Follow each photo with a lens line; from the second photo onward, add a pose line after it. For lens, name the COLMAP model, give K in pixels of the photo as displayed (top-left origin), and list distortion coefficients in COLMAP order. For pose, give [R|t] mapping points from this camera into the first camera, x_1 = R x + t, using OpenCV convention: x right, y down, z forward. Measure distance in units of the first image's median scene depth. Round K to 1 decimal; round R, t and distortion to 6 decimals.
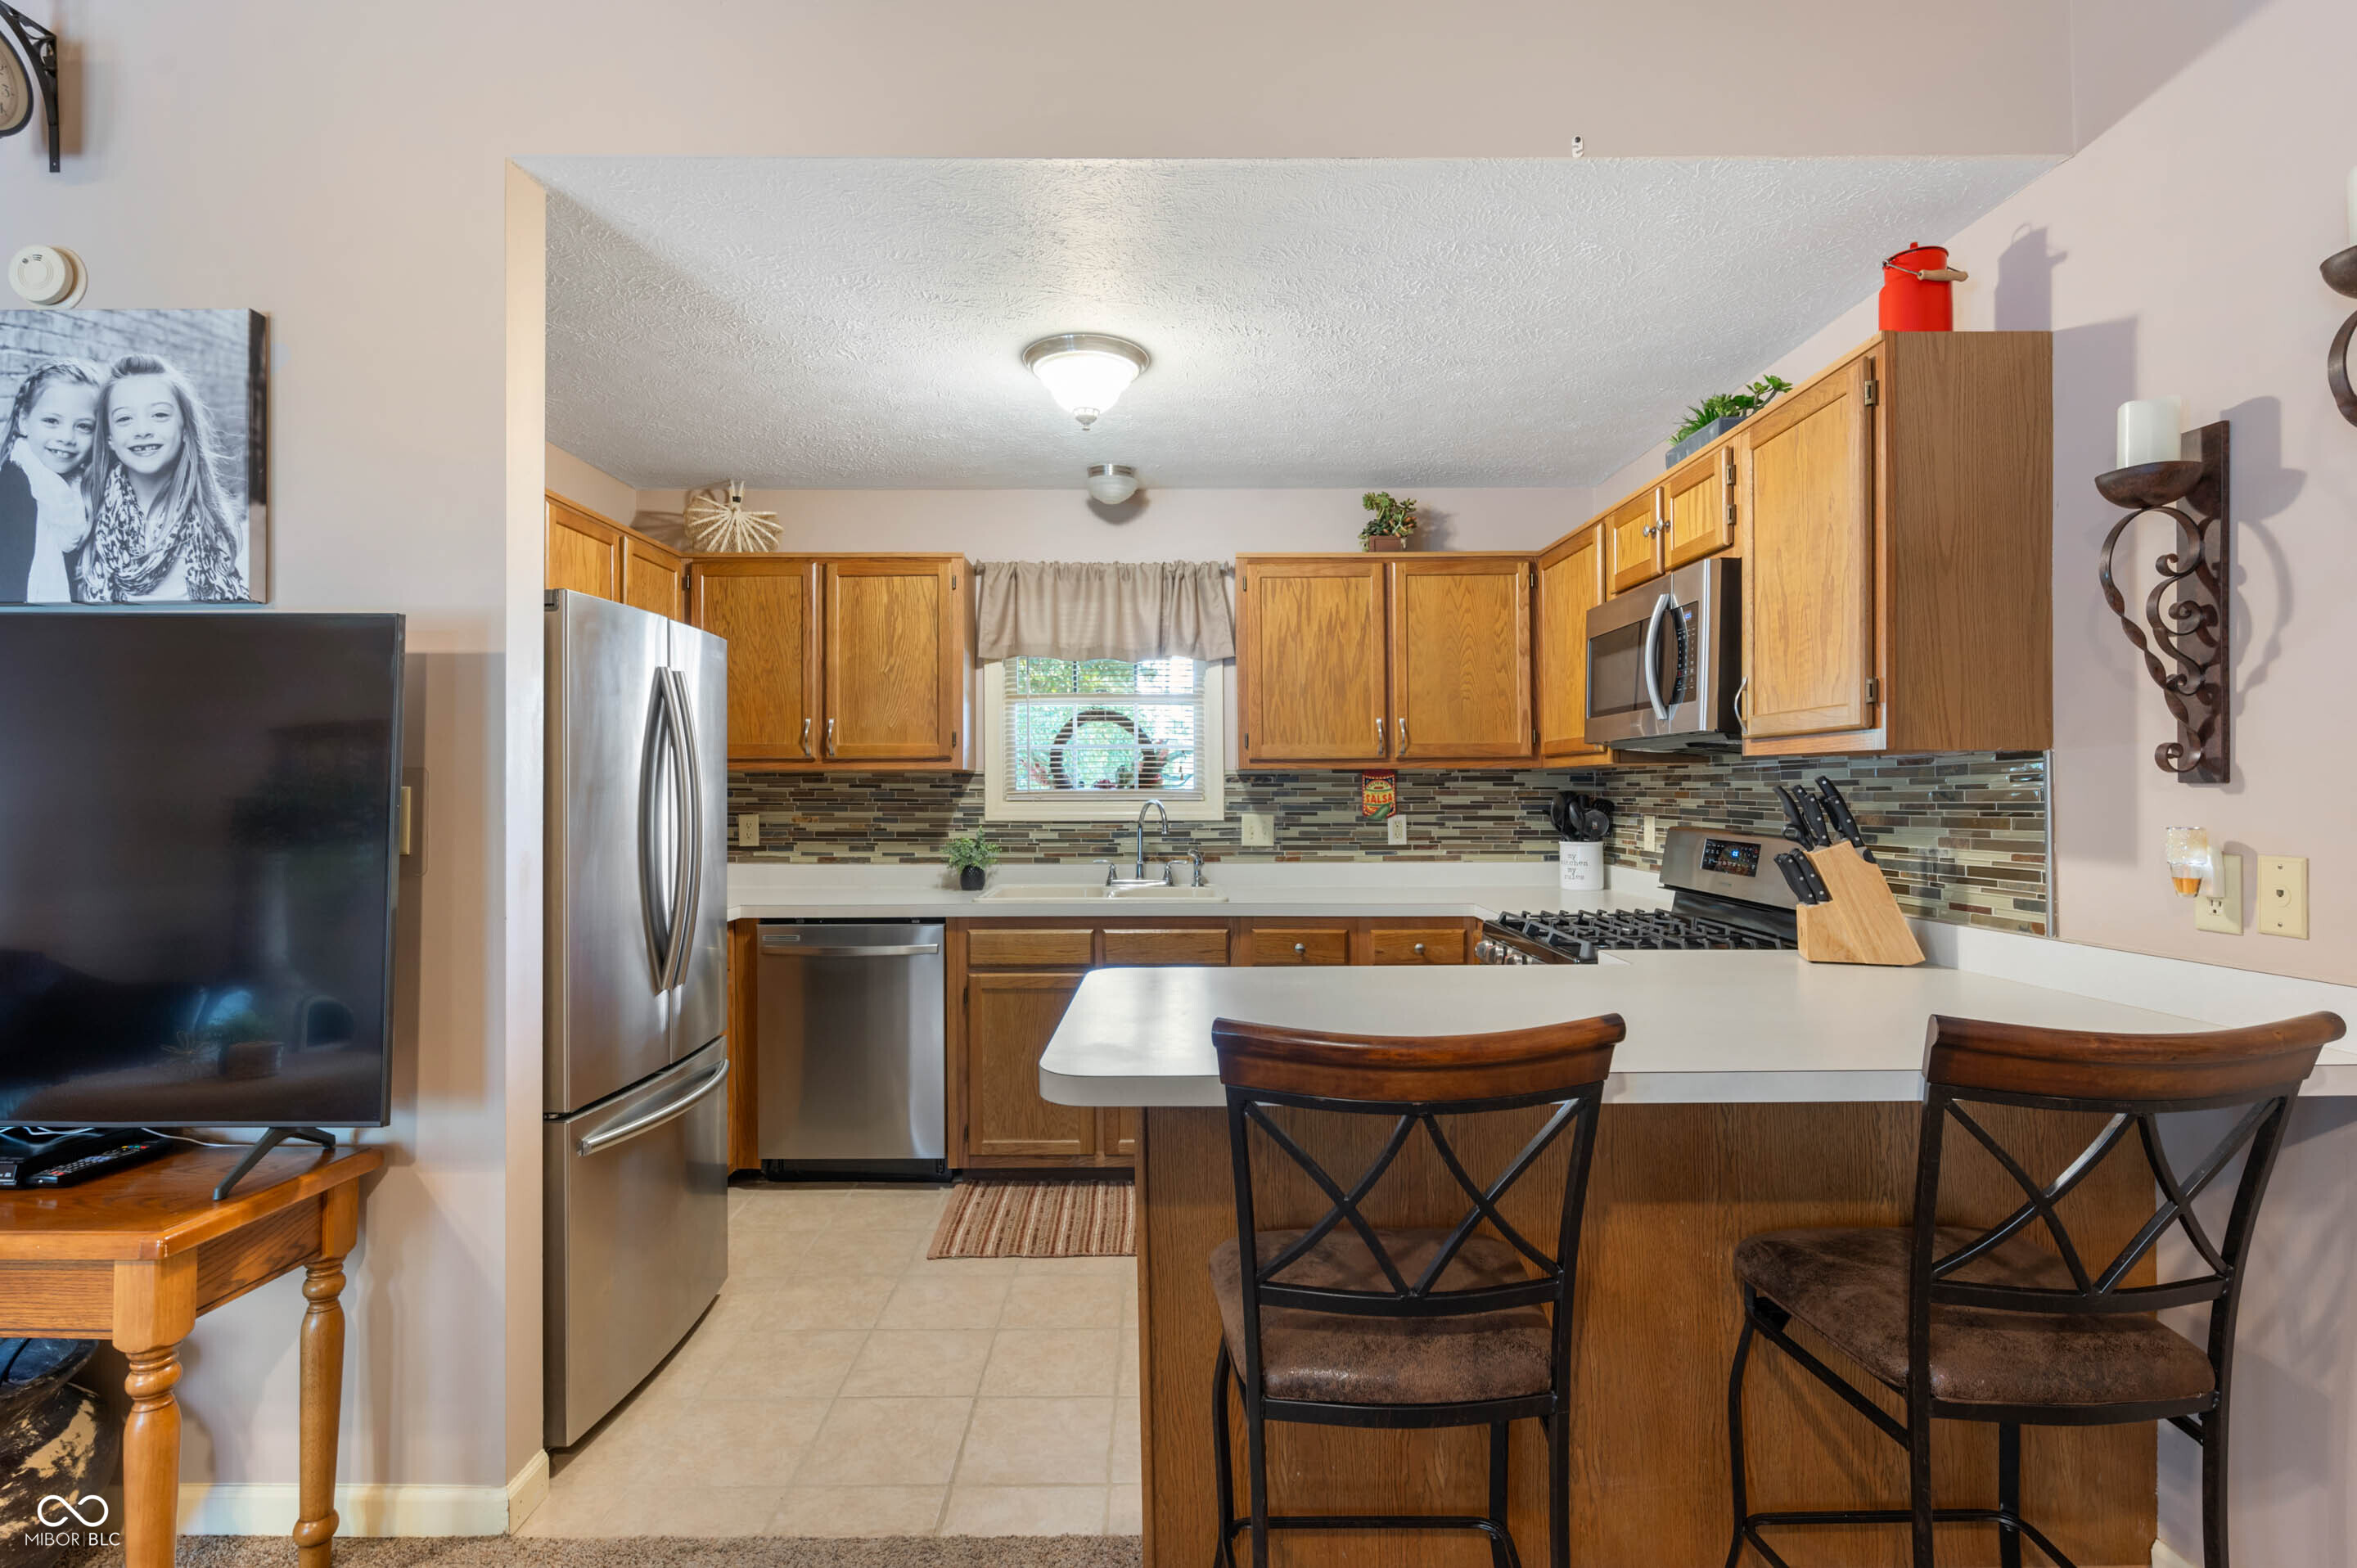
lens RADIAL K [[1124.6, 0, 1165.7], [0, 1124.6, 782.4], [0, 0, 1]] dist [-0.007871, 0.002562]
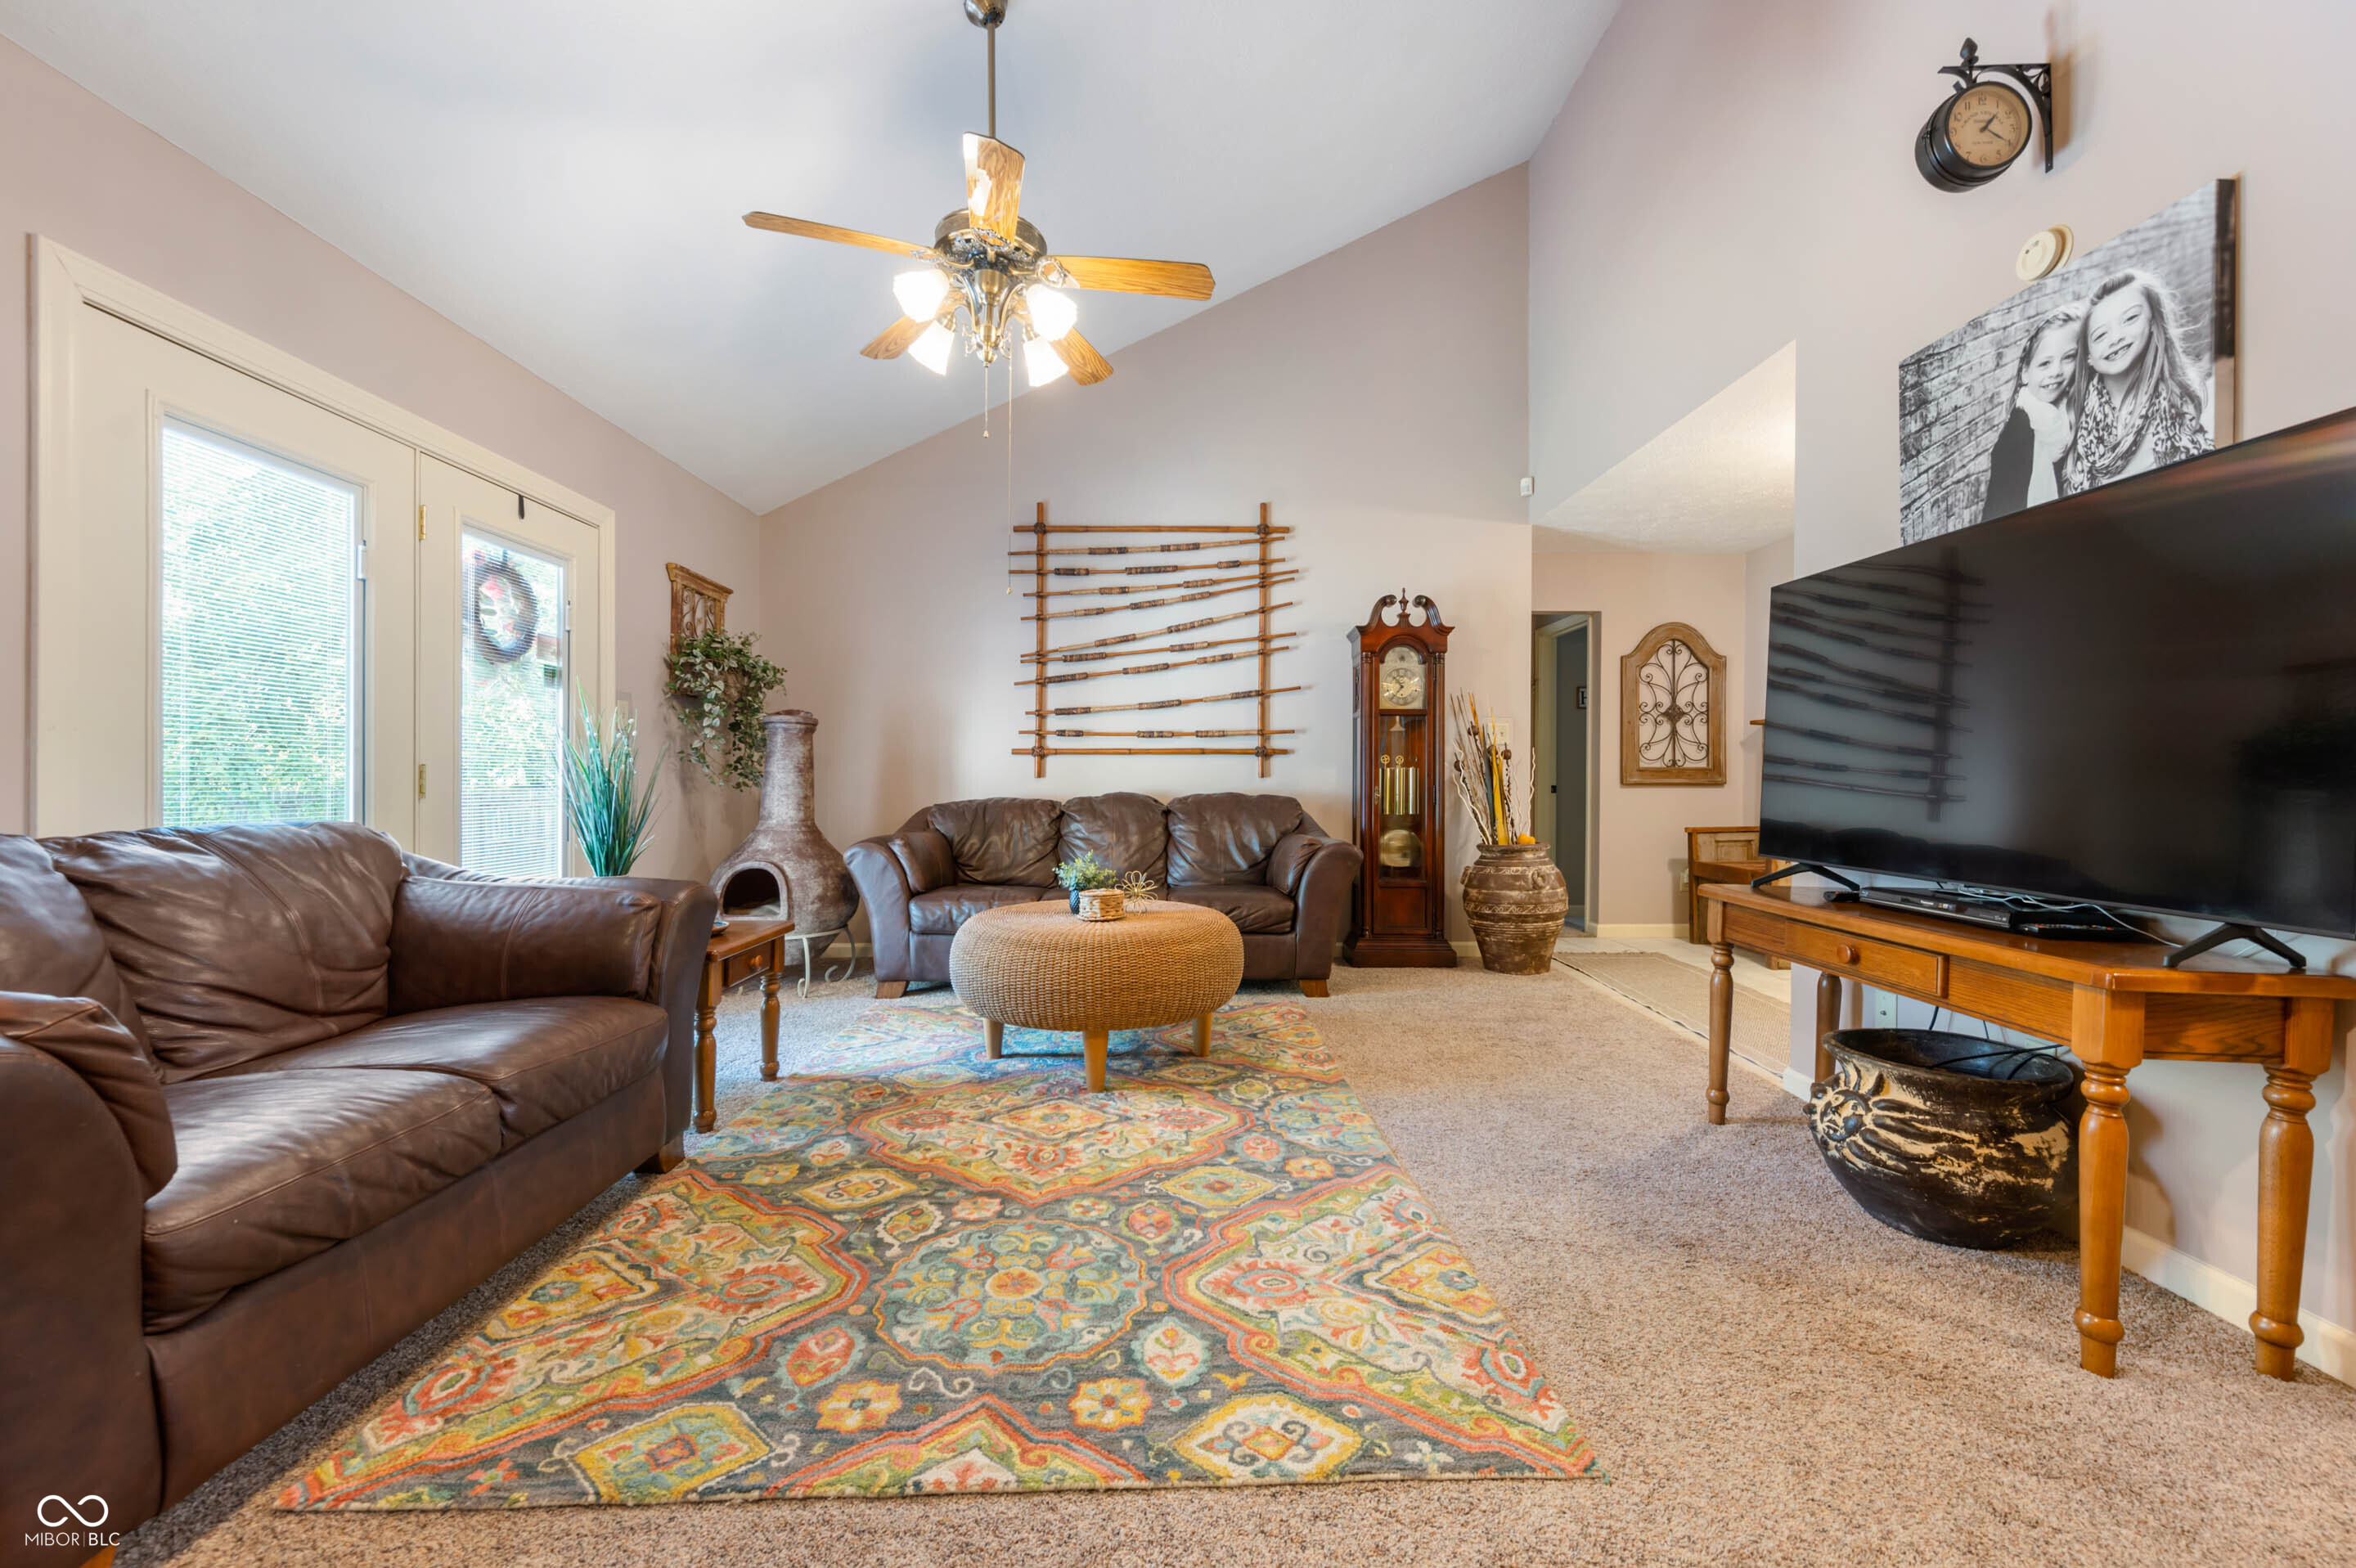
lens RADIAL K [[936.1, 0, 1197.3], [0, 936.1, 781.5], [0, 0, 1]] dist [0.000358, 0.000038]
pose [[0.022100, 0.006118, -0.999737, 0.067479], [-0.000635, 0.999981, 0.006105, 0.153636], [0.999756, 0.000500, 0.022103, -0.003412]]
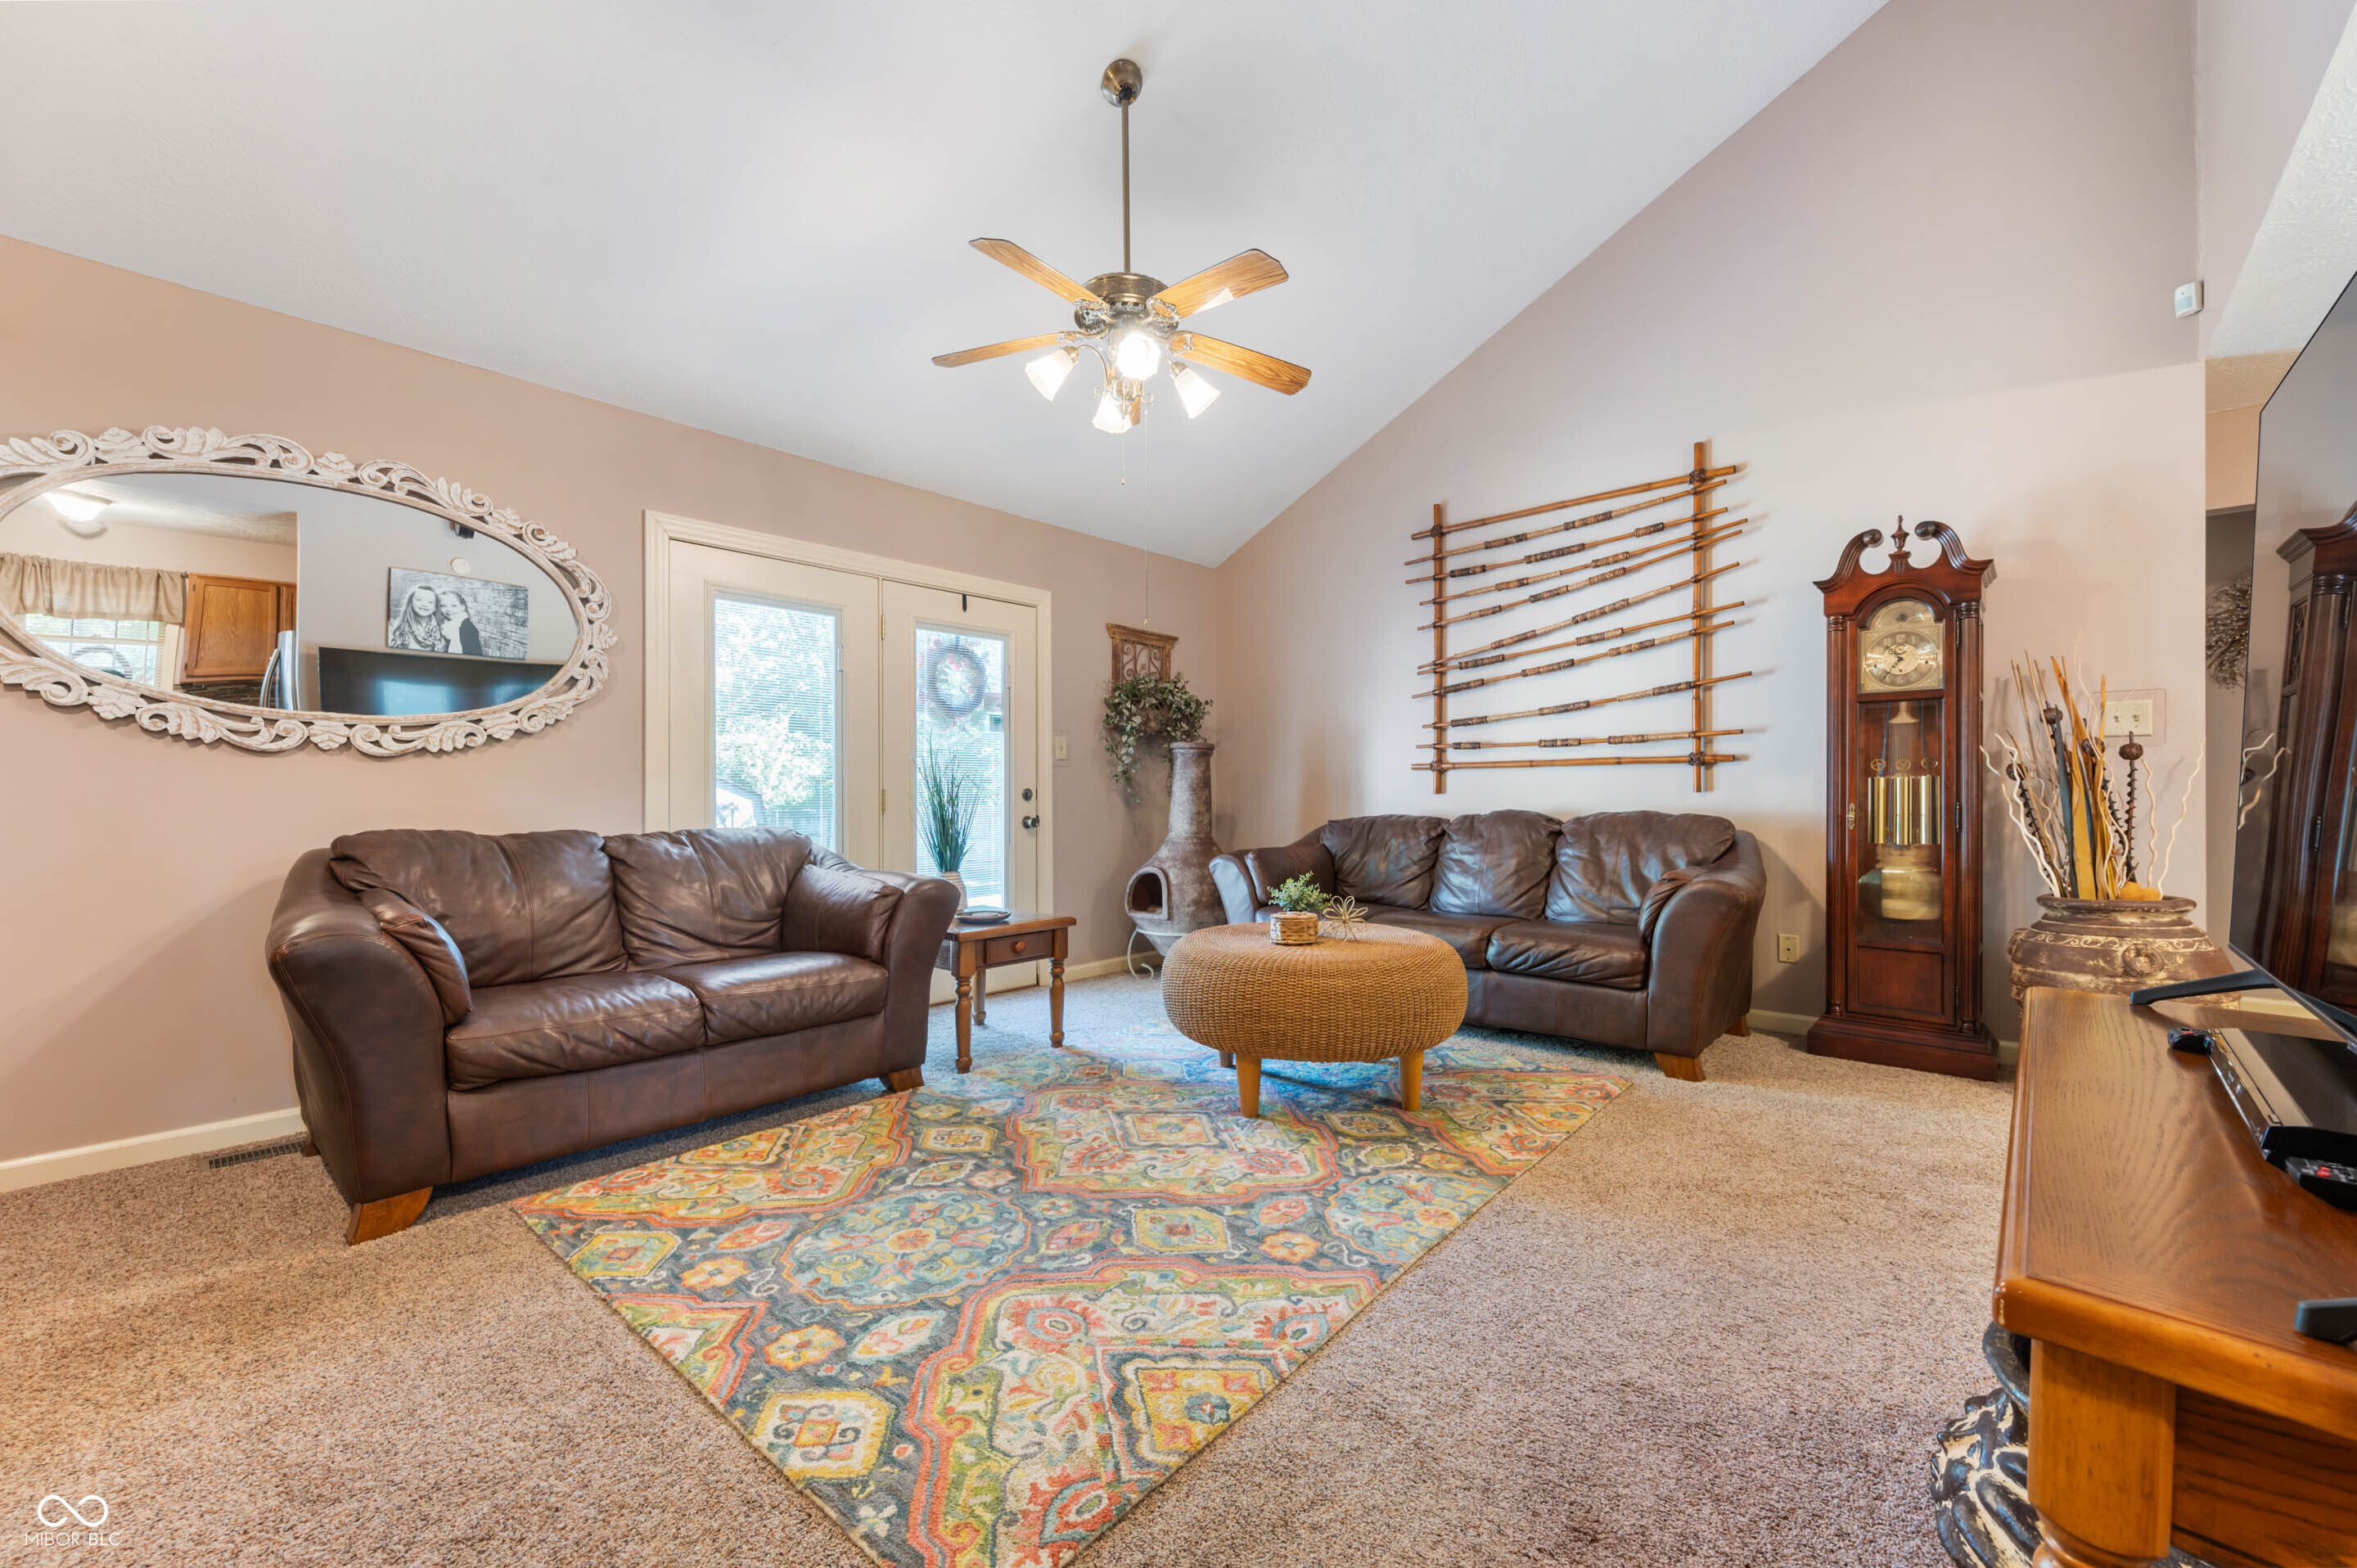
lens RADIAL K [[936.5, 0, 1197.5], [0, 936.5, 793.6], [0, 0, 1]] dist [0.000358, 0.000038]
pose [[-0.664153, 0.007784, -0.747556, -0.279883], [0.009406, 0.999954, 0.002055, 0.147199], [0.747537, -0.005667, -0.664196, 0.792131]]
